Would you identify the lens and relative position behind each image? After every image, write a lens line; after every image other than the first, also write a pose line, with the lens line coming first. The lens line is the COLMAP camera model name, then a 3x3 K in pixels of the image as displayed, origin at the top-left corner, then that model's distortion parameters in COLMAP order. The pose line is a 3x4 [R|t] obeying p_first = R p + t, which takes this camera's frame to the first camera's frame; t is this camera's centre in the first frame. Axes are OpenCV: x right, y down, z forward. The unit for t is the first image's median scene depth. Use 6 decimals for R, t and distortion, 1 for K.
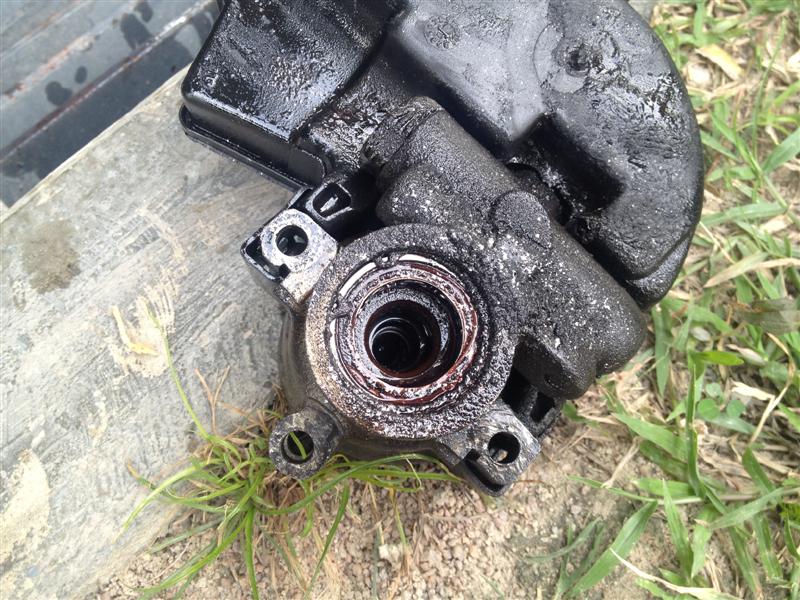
lens RADIAL K [[753.5, 0, 400.0], [0, 753.5, 300.0], [0, 0, 1]] dist [0.124165, -0.237833]
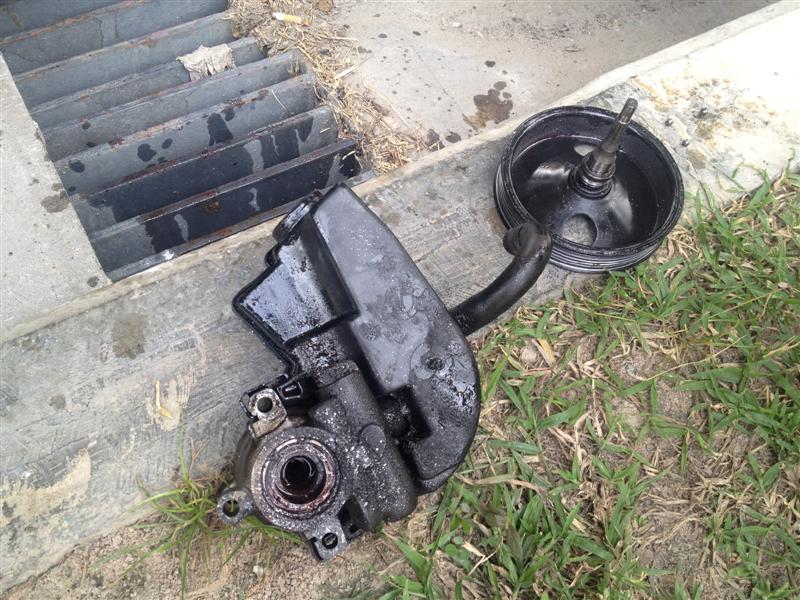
lens RADIAL K [[752.2, 0, 400.0], [0, 752.2, 300.0], [0, 0, 1]] dist [0.163058, -0.293977]
pose [[0.941490, 0.335079, 0.036303, 0.021762], [-0.334504, 0.942159, -0.021067, -0.351693], [-0.041262, 0.007691, 0.999119, -0.849180]]
